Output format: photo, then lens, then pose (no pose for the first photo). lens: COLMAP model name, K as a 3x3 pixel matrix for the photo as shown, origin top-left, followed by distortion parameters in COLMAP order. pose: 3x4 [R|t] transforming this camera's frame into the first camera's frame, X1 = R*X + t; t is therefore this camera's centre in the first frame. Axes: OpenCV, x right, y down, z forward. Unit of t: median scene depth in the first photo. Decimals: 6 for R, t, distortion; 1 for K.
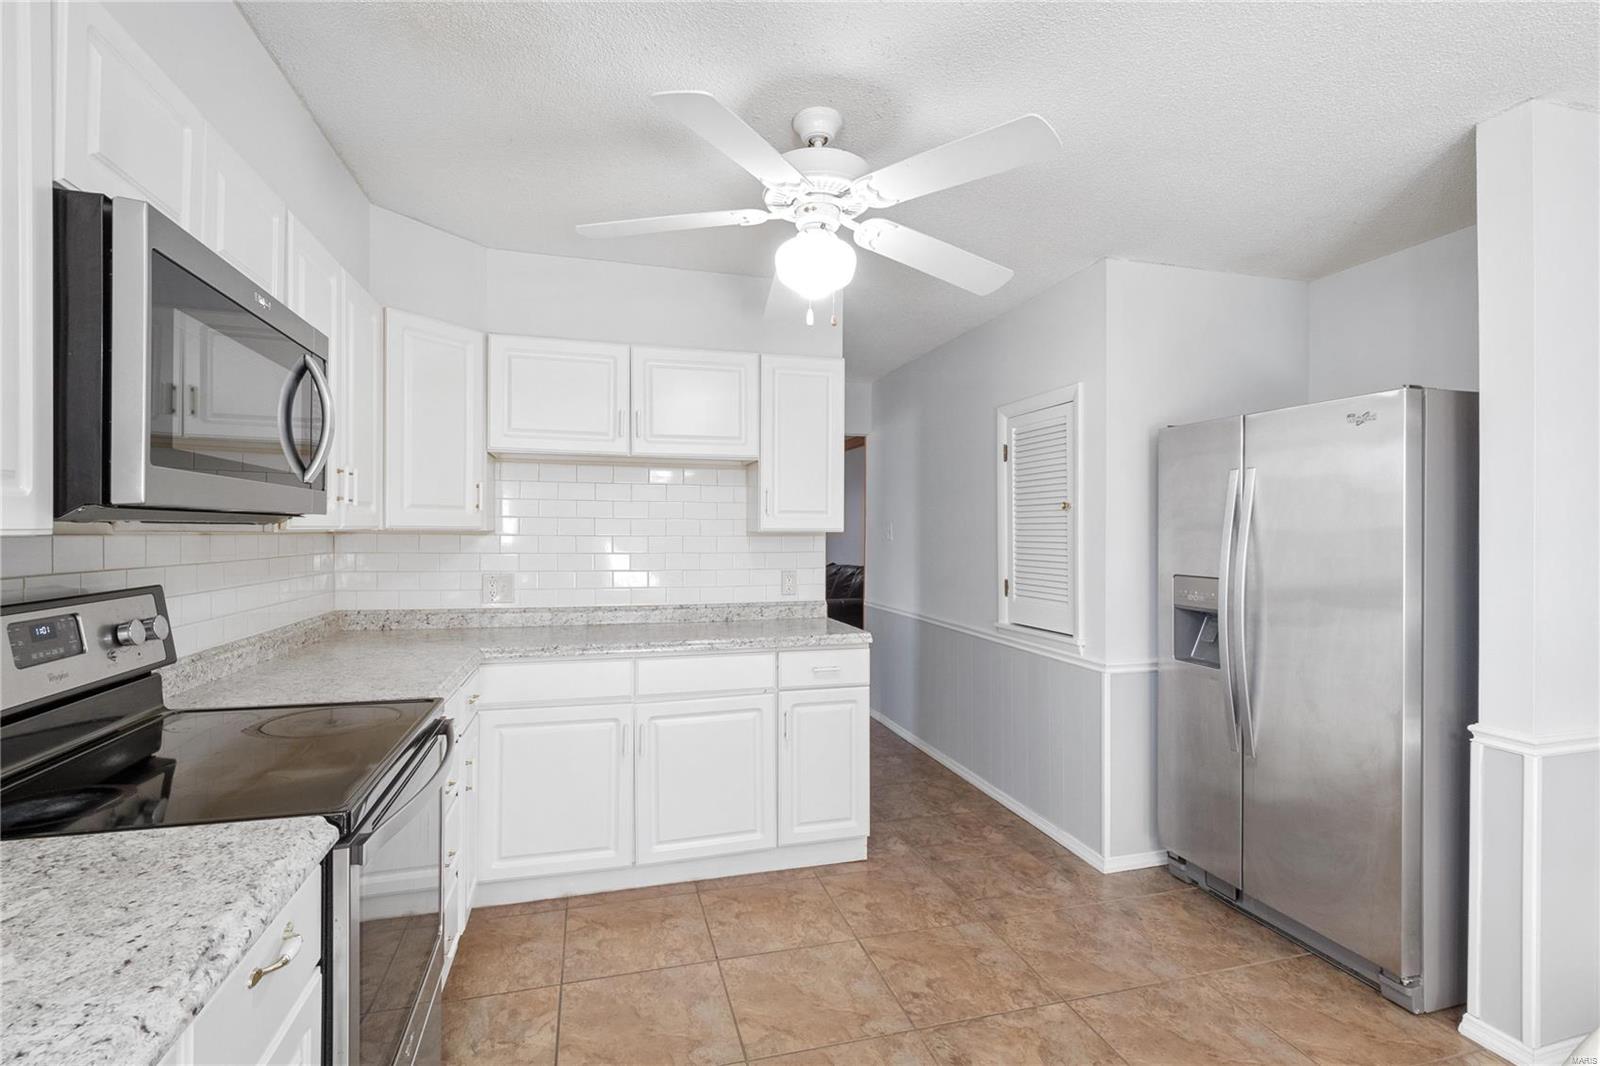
lens RADIAL K [[746.3, 0, 800.7], [0, 746.3, 528.3], [0, 0, 1]] dist [0.000770, -0.000101]
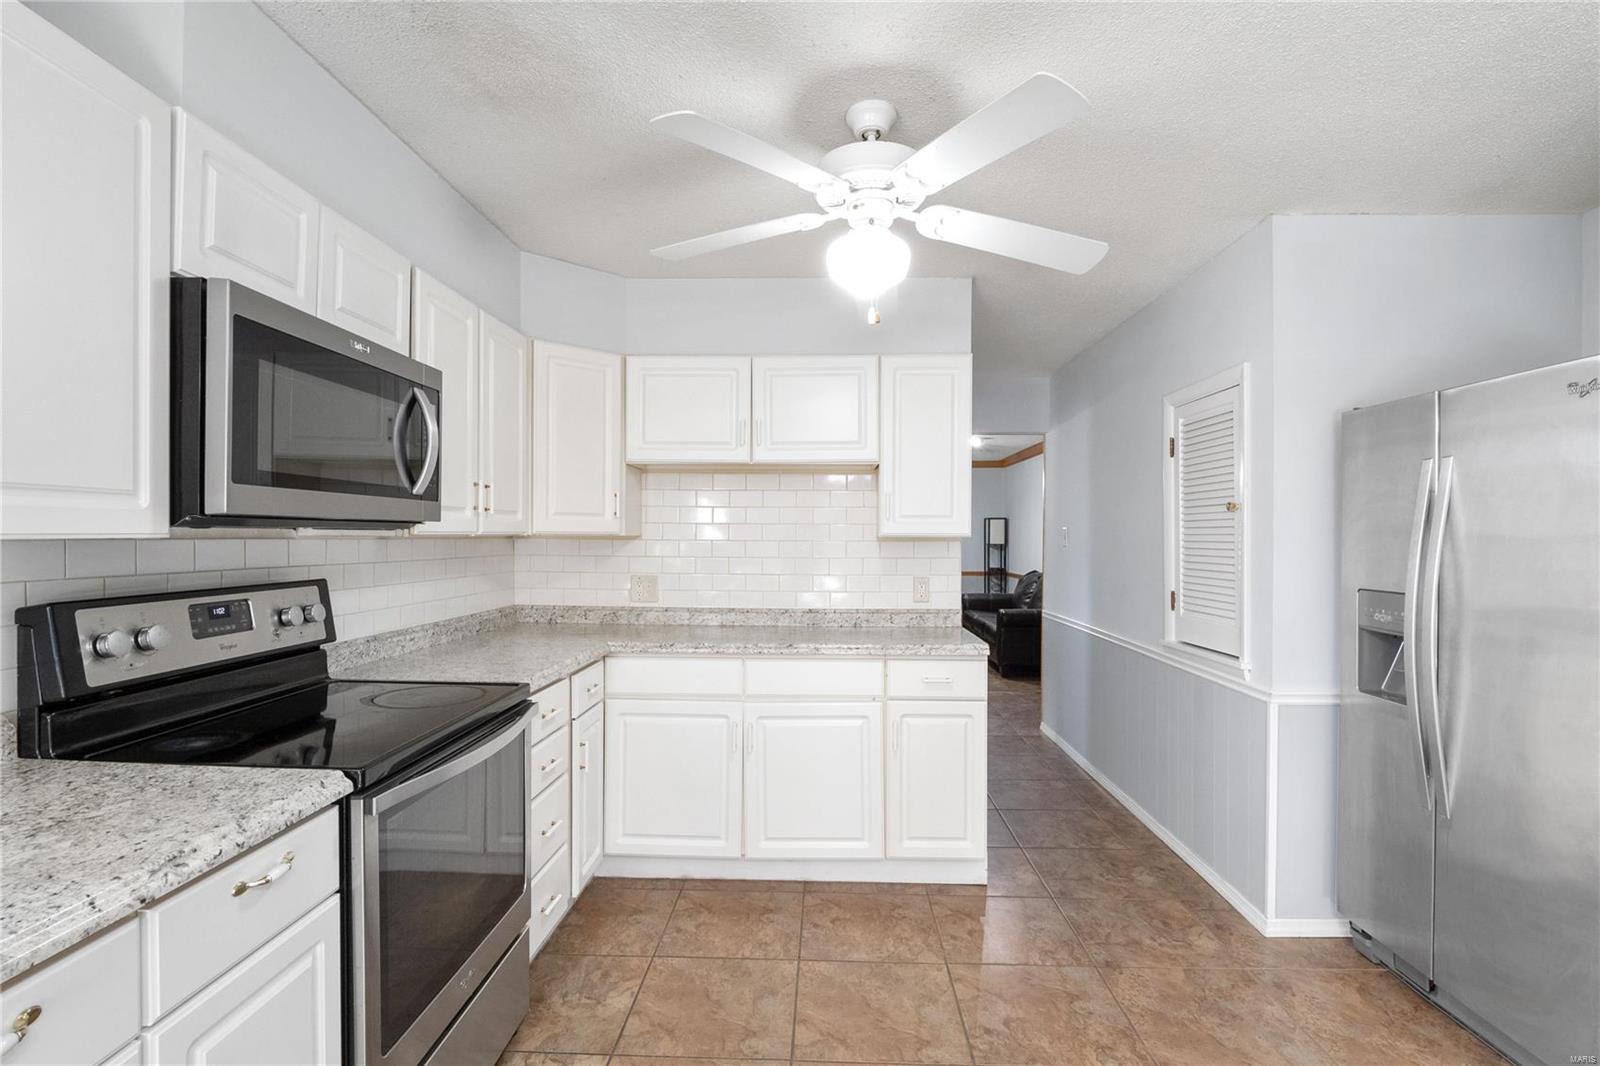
lens RADIAL K [[754.3, 0, 800.9], [0, 754.3, 535.6], [0, 0, 1]] dist [-0.015897, -0.000061]
pose [[0.952847, -0.000541, -0.303450, 0.181043], [0.001110, 0.999998, 0.001702, 0.001442], [0.303449, -0.001959, 0.952846, 0.029556]]
